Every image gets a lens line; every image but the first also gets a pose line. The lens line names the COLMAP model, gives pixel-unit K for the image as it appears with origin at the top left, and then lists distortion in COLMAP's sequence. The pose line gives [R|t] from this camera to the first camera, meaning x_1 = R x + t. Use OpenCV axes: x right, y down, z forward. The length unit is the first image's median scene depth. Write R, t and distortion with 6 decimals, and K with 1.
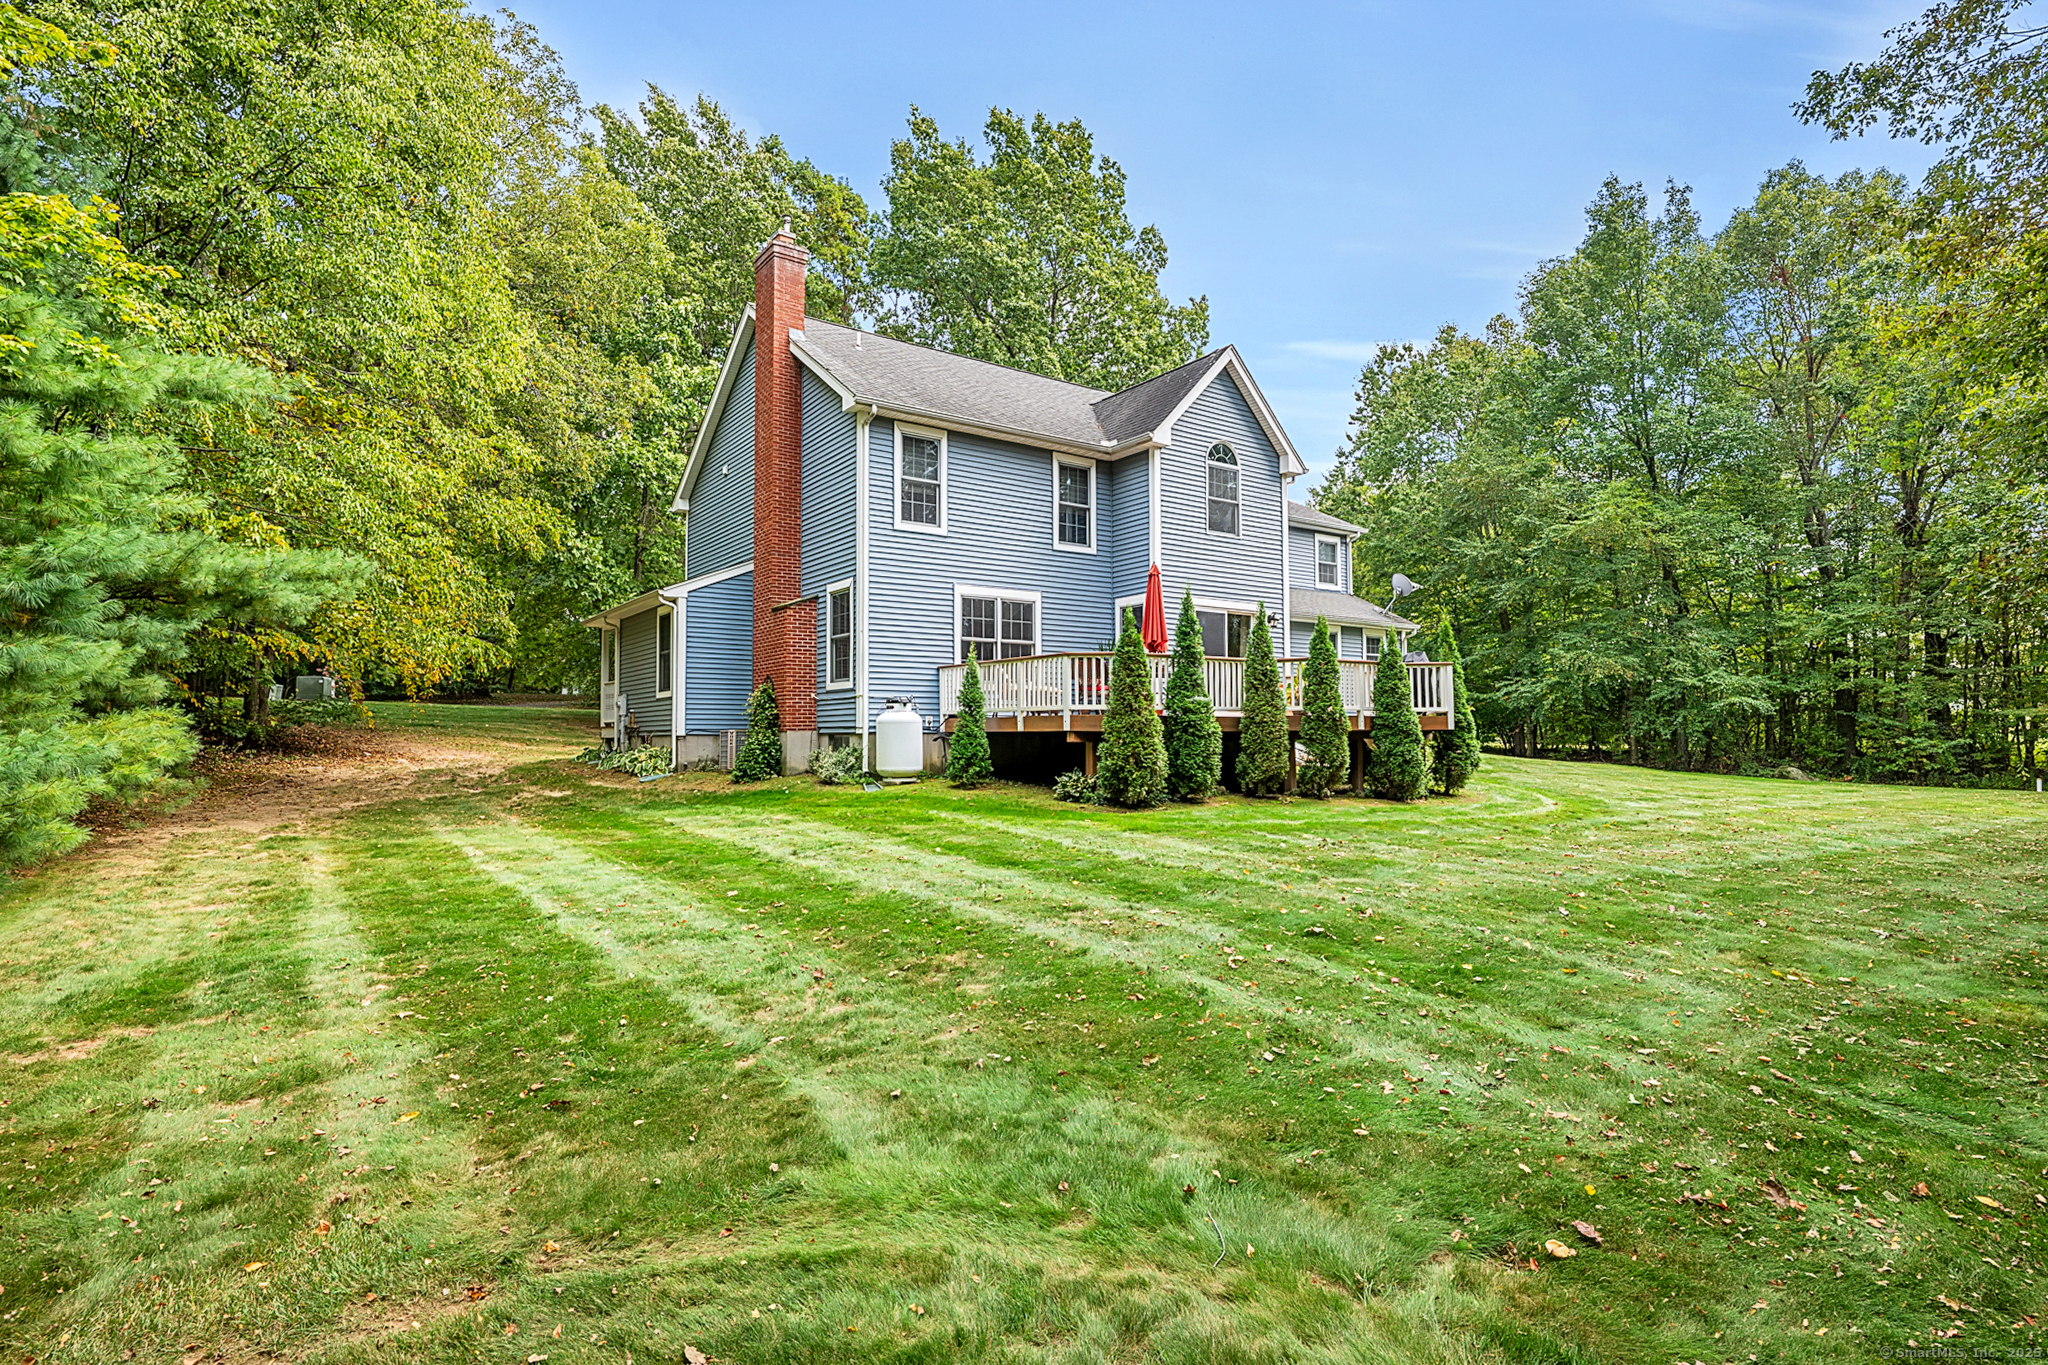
lens RADIAL K [[1019.0, 0, 1021.1], [0, 1019.0, 684.1], [0, 0, 1]] dist [0.002199, 0.000047]
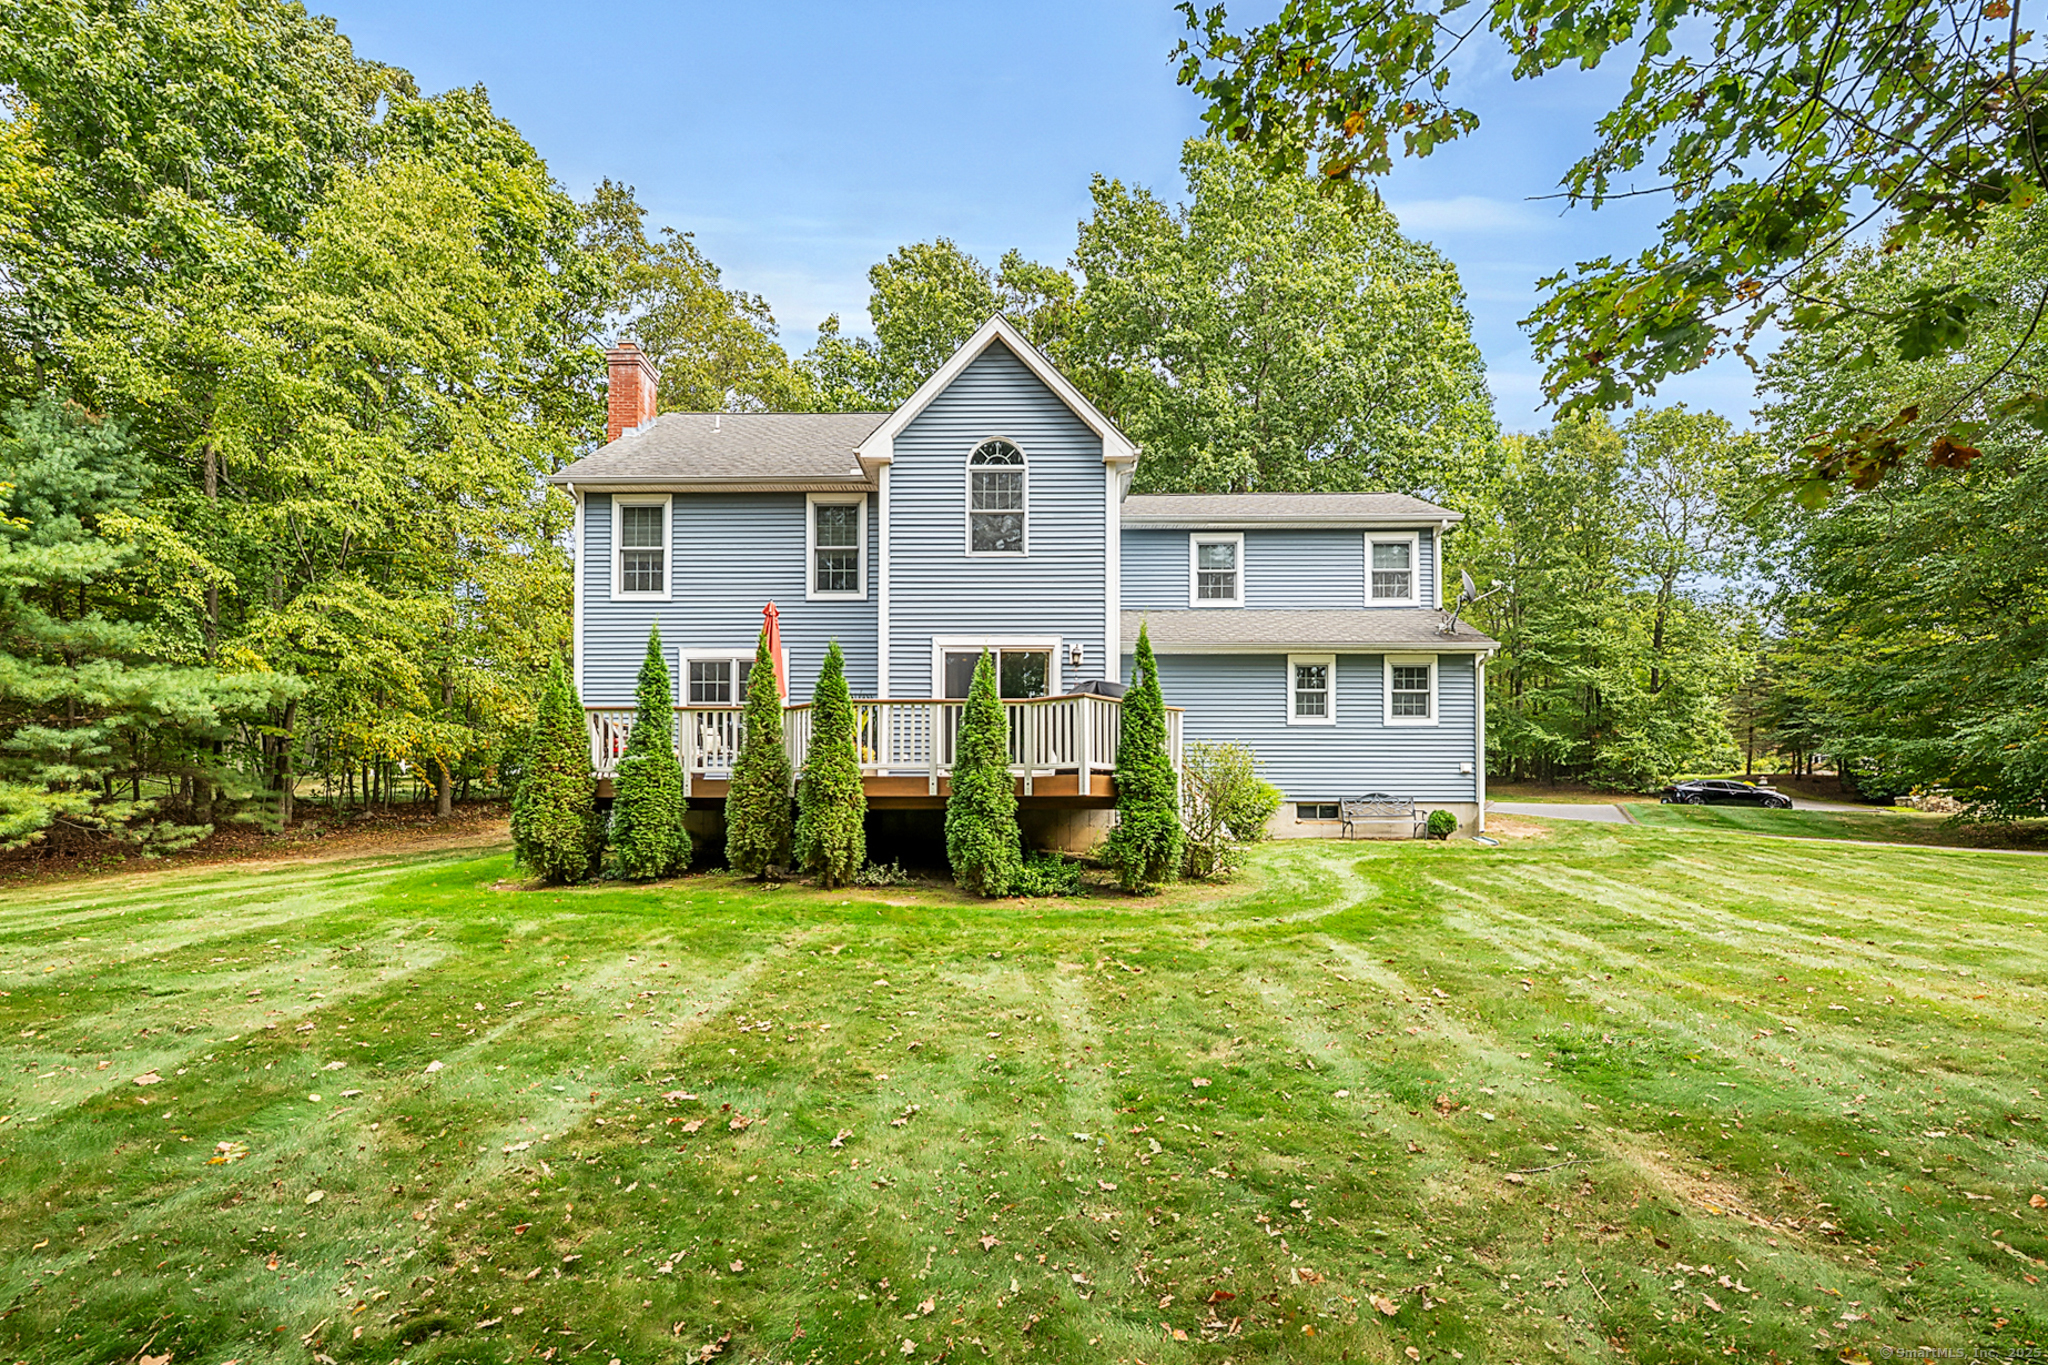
lens RADIAL K [[889.4, 0, 1064.0], [0, 889.4, 796.4], [0, 0, 1]] dist [0.000185, -0.000041]
pose [[0.808776, -0.000773, -0.588116, 0.694633], [0.025142, 0.999130, 0.033261, 0.023953], [0.587579, -0.041687, 0.808093, 0.480533]]
